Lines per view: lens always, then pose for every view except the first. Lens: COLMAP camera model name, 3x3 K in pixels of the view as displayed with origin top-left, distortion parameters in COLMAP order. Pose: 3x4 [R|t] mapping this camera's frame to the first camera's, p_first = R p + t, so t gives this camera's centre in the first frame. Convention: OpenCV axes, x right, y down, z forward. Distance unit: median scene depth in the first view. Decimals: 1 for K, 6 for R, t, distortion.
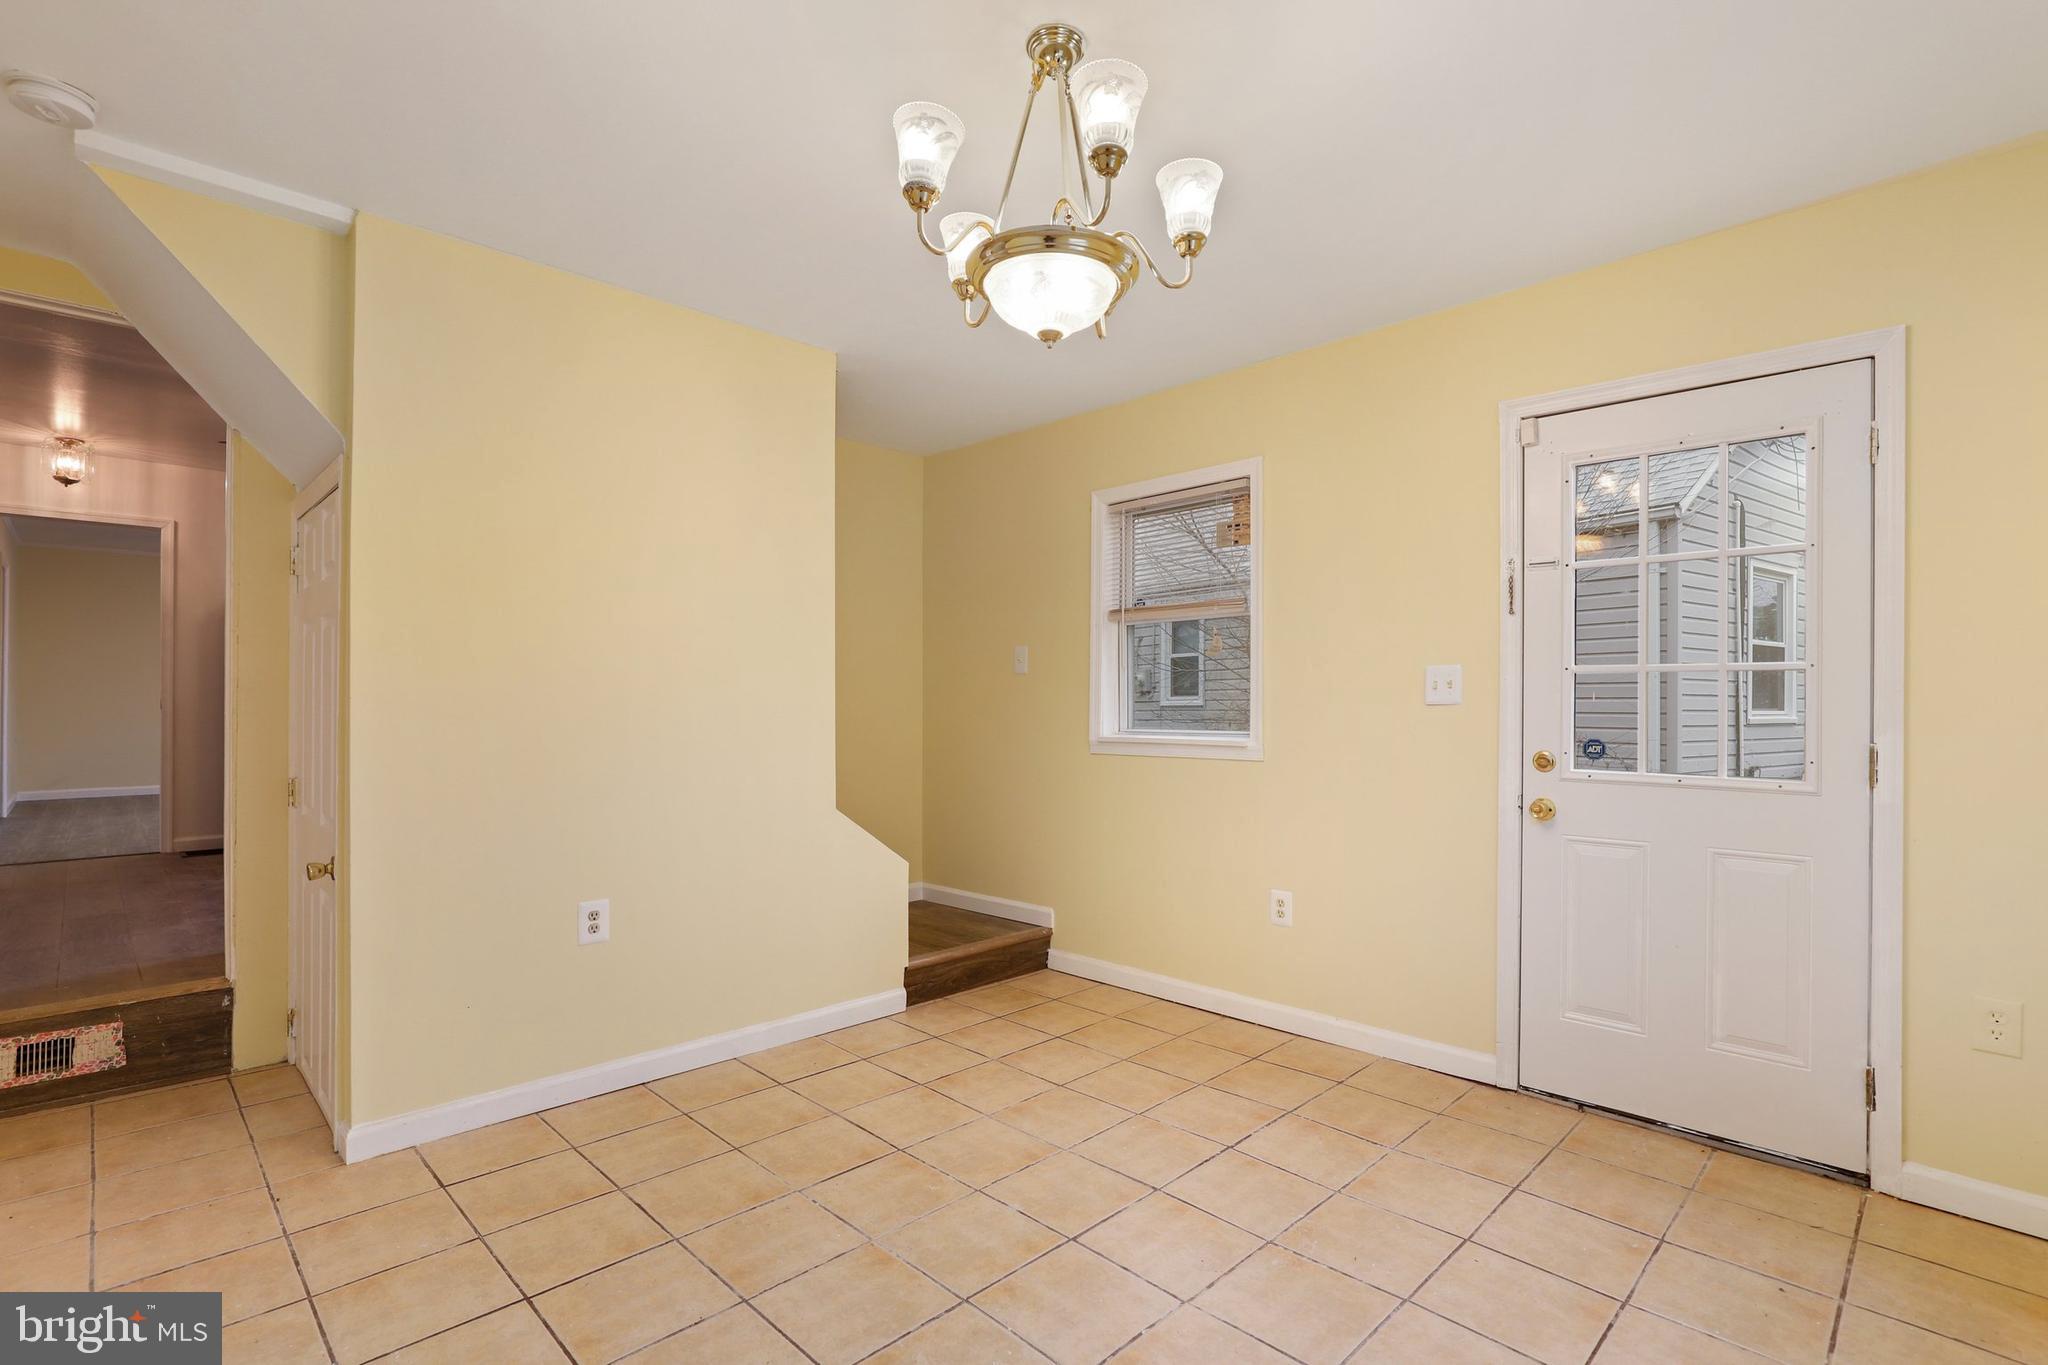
lens RADIAL K [[948.7, 0, 1034.4], [0, 948.7, 700.9], [0, 0, 1]] dist [-0.020368, 0.002178]
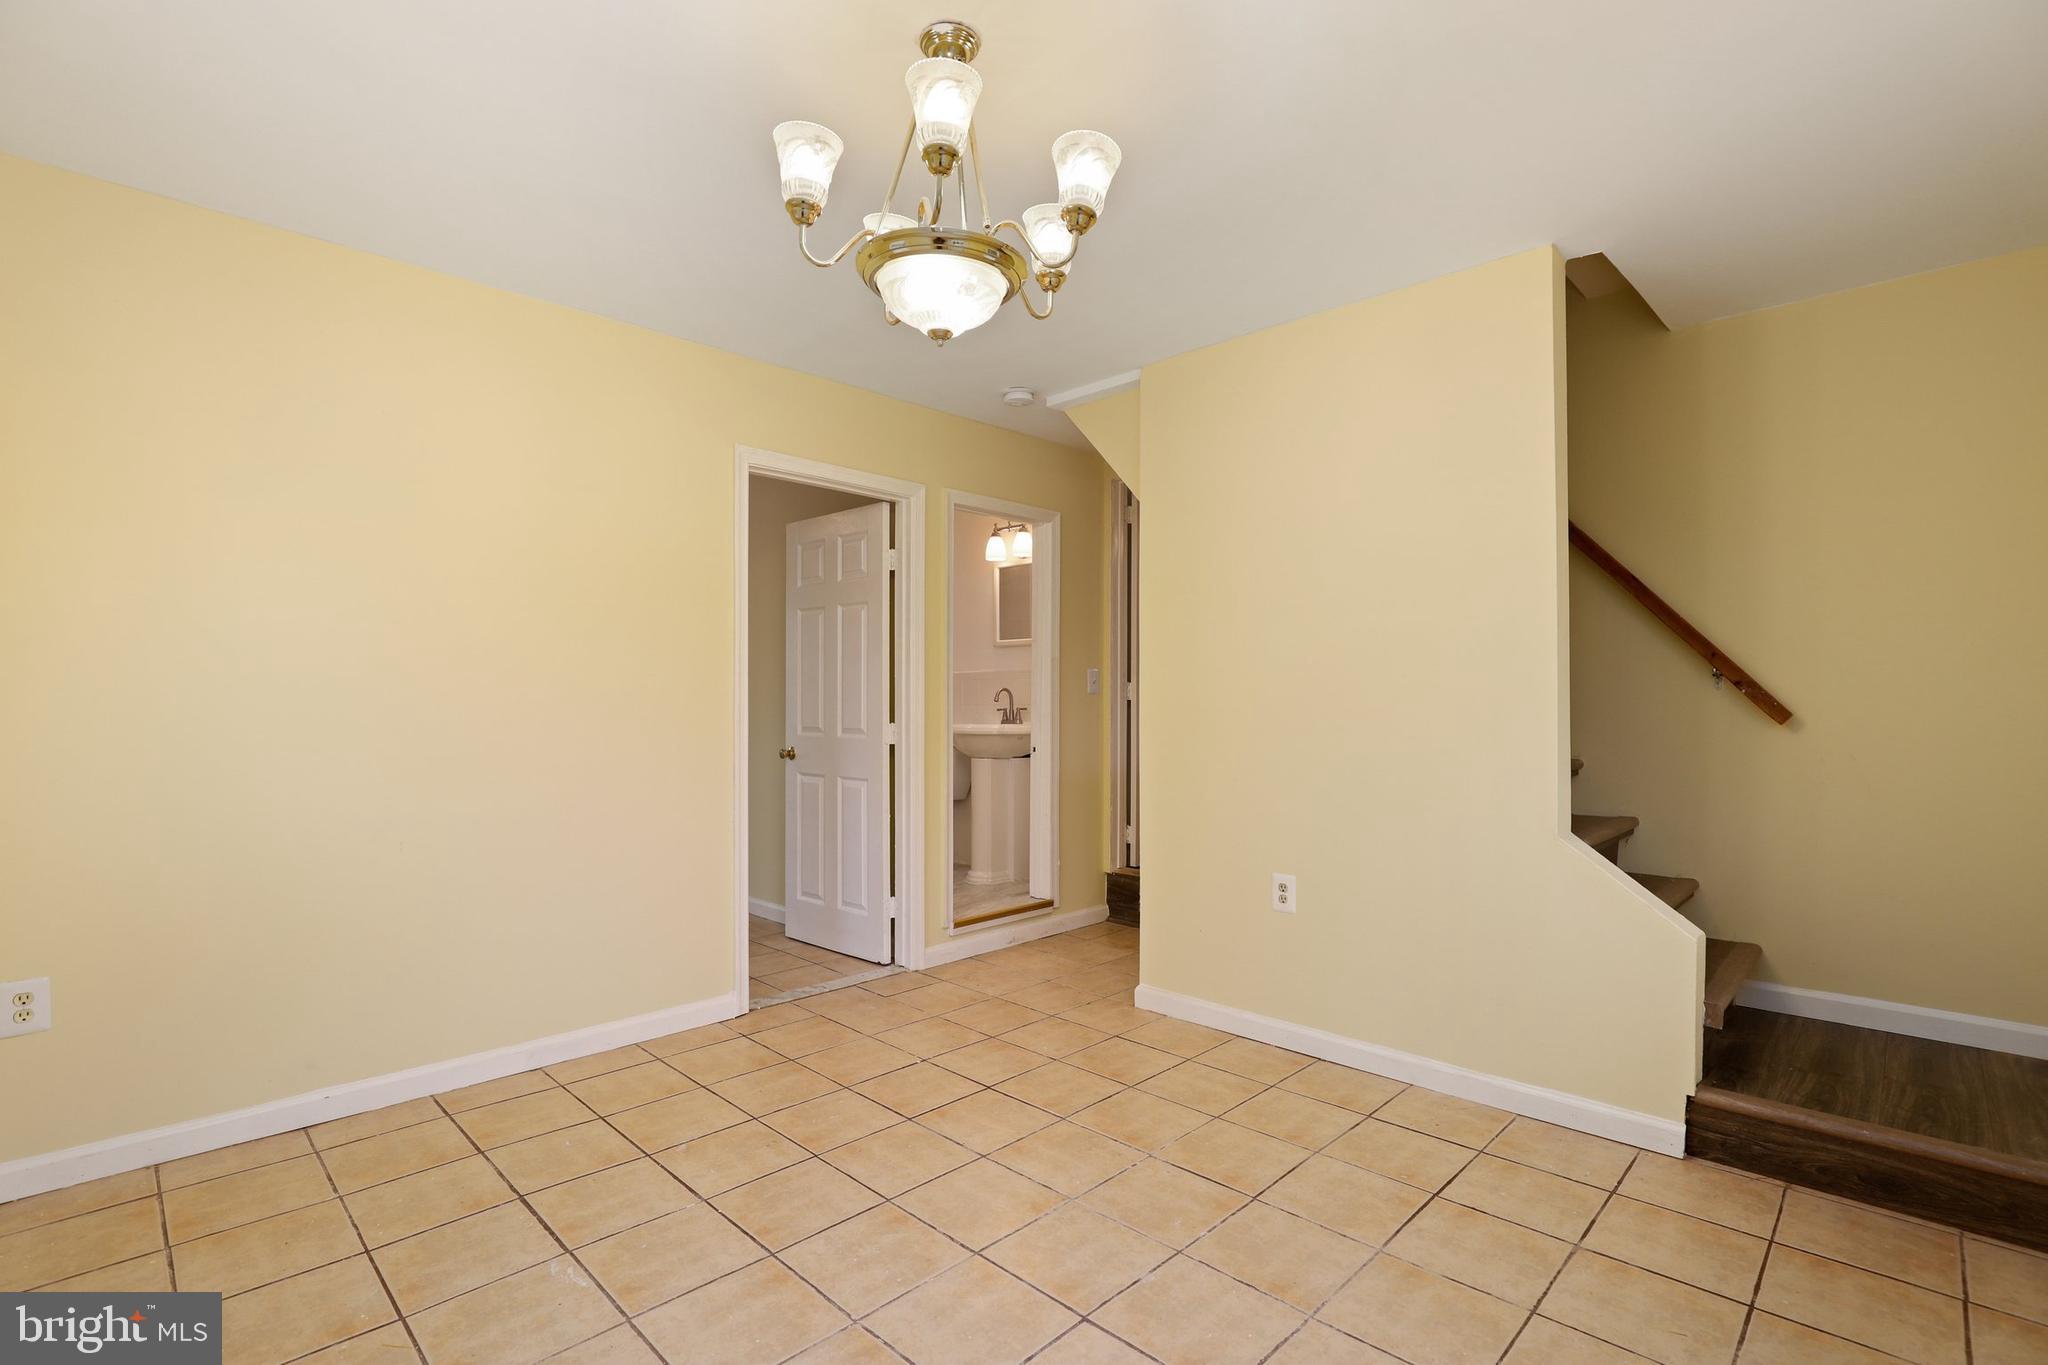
lens RADIAL K [[948.7, 0, 1034.5], [0, 948.7, 686.8], [0, 0, 1]] dist [-0.020368, 0.002178]
pose [[0.018749, -0.011838, -0.999754, 0.665294], [0.007308, 0.999905, -0.011703, -0.001924], [0.999798, -0.007087, 0.018834, 0.683706]]
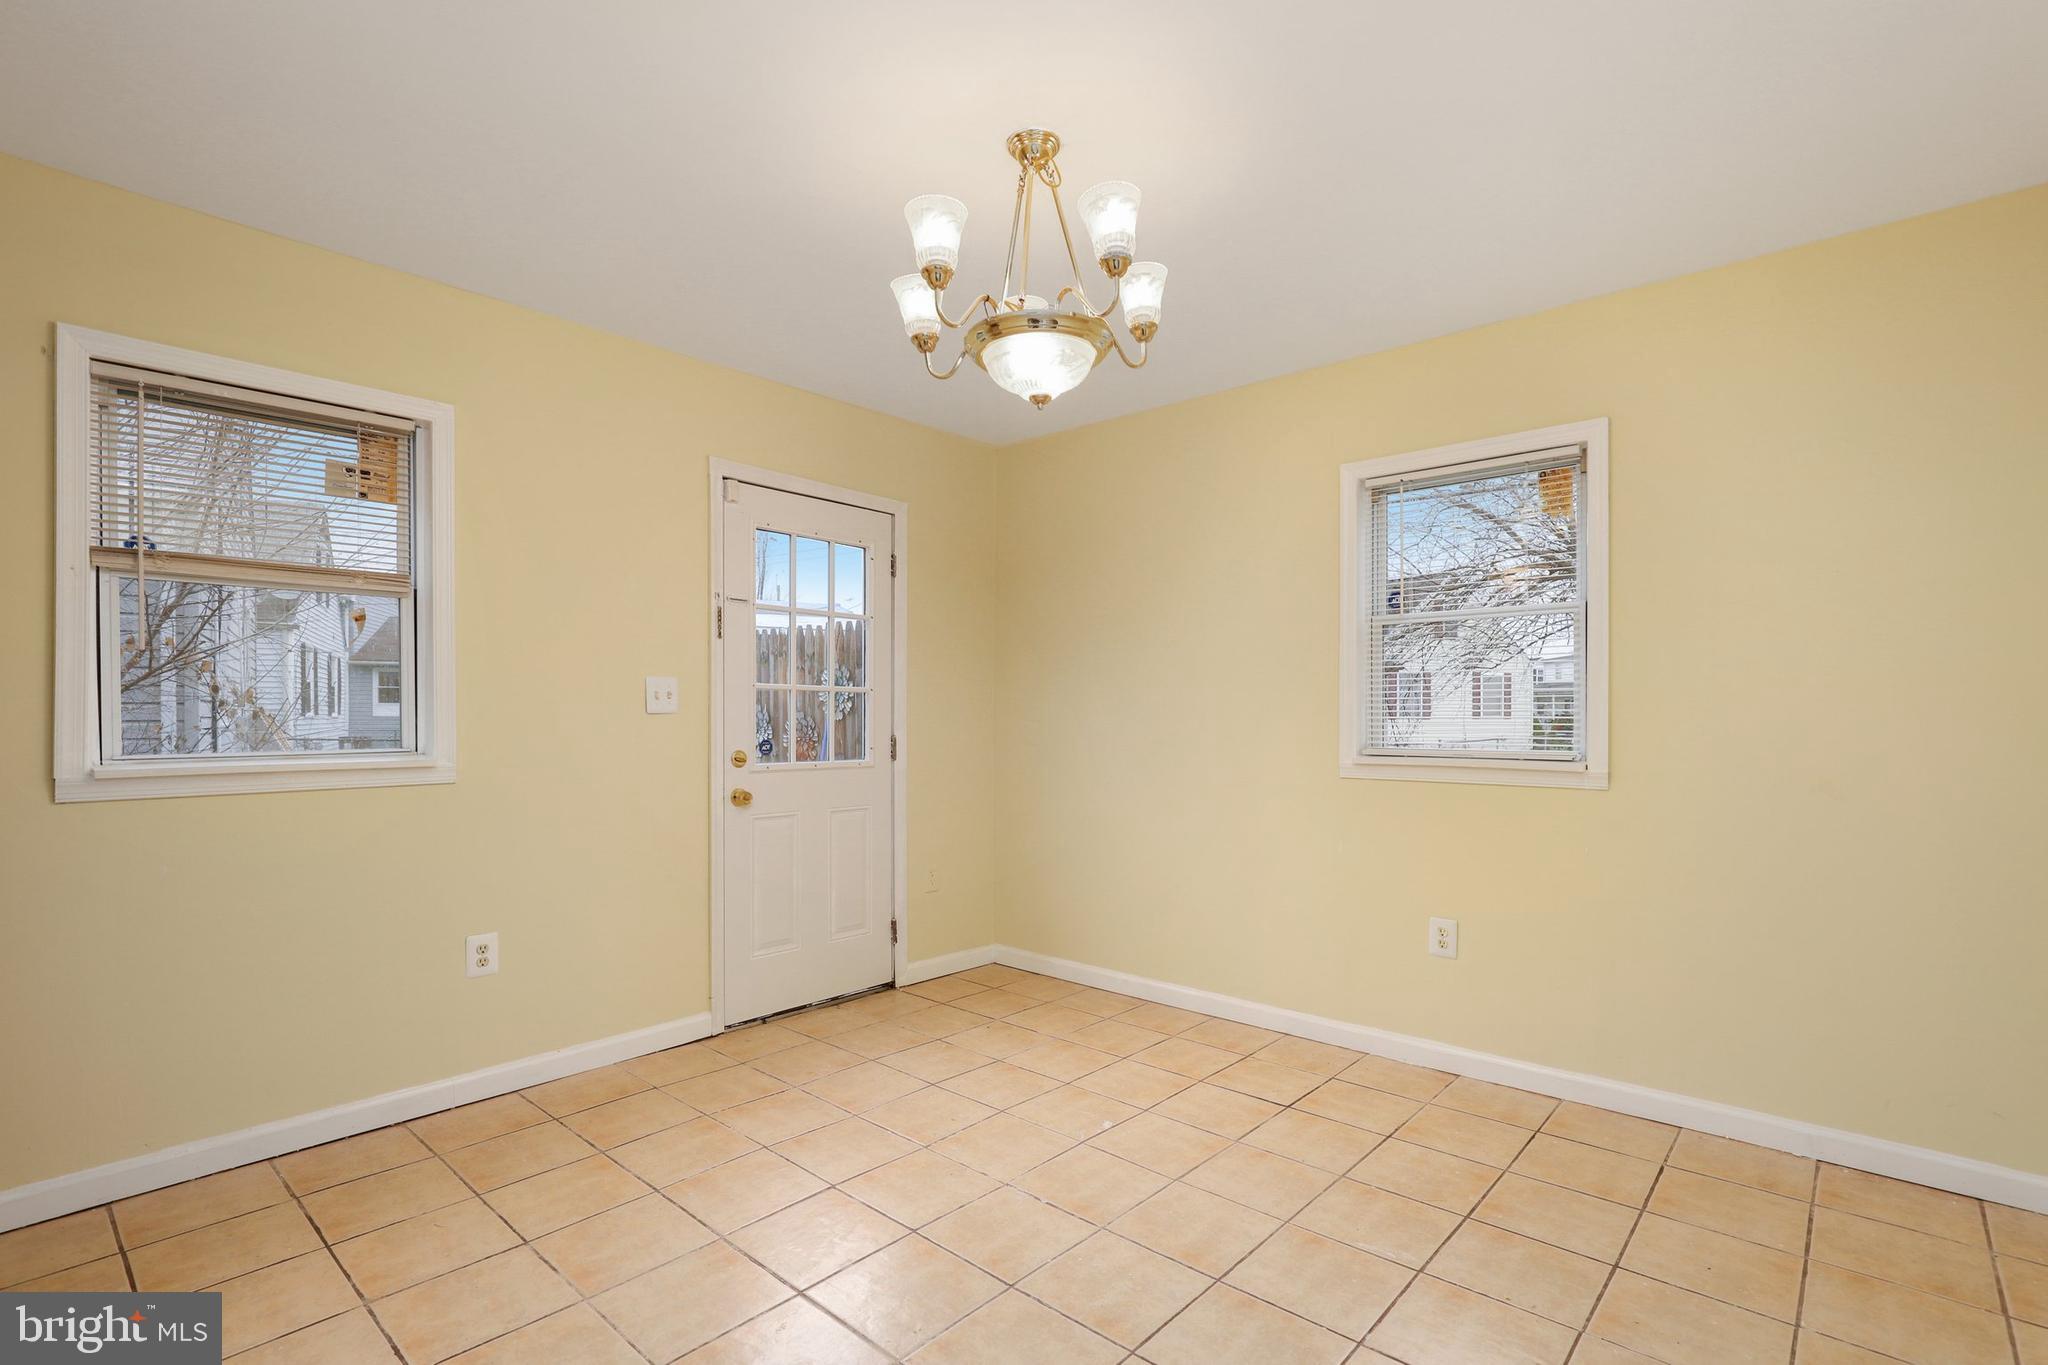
lens RADIAL K [[948.7, 0, 1038.7], [0, 948.7, 713.8], [0, 0, 1]] dist [-0.020368, 0.002178]
pose [[-0.054356, -0.005213, 0.998508, -0.742581], [-0.007410, 0.999961, 0.004817, -0.004548], [-0.998494, -0.007137, -0.054393, 0.682563]]
